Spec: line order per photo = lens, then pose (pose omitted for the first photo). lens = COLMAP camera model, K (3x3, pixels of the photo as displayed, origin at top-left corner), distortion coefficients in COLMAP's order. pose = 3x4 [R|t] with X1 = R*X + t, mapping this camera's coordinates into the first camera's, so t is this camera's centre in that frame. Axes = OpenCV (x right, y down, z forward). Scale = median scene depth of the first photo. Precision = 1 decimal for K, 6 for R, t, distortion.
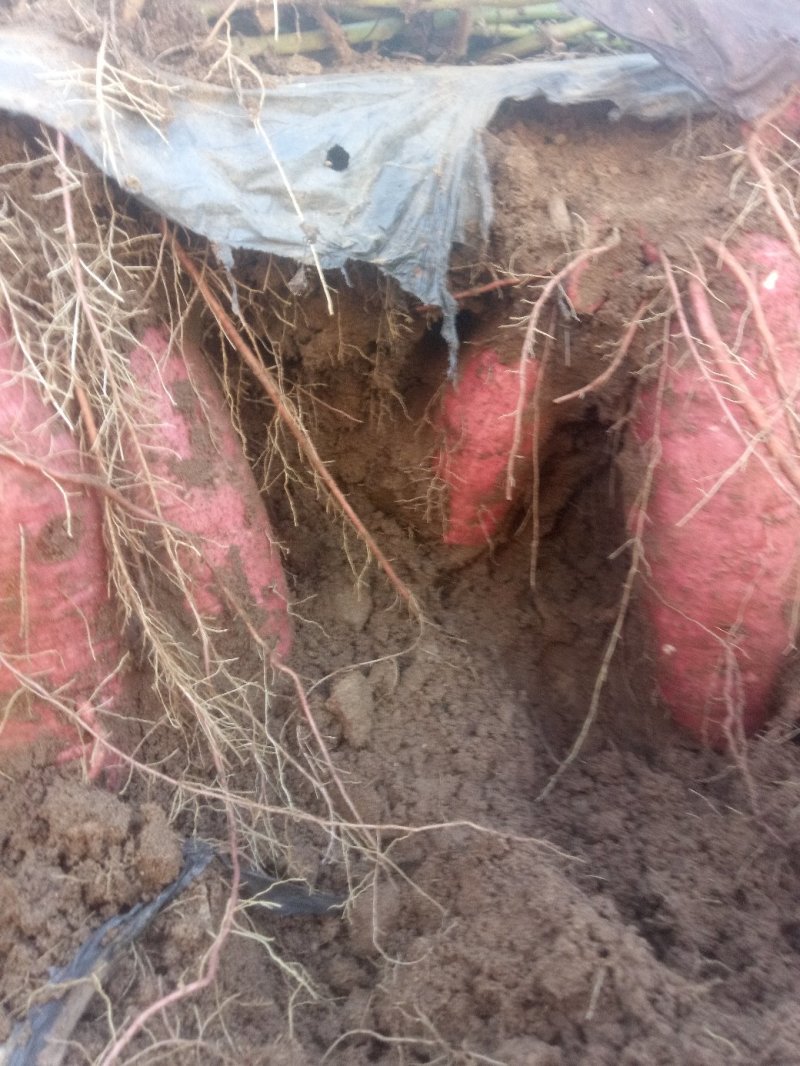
lens RADIAL K [[830.3, 0, 389.5], [0, 830.3, 535.3], [0, 0, 1]] dist [0.007877, -0.001942]
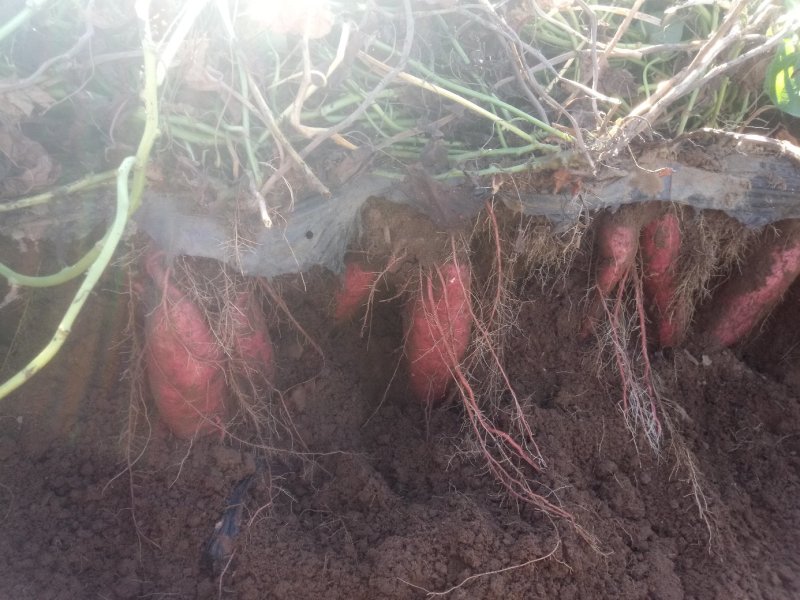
lens RADIAL K [[623.1, 0, 400.0], [0, 623.1, 300.0], [0, 0, 1]] dist [0.007877, -0.001942]
pose [[0.974903, 0.028554, 0.220793, -0.217618], [-0.093617, 0.952377, 0.290195, -0.875823], [-0.201992, -0.303582, 0.931148, -1.062155]]
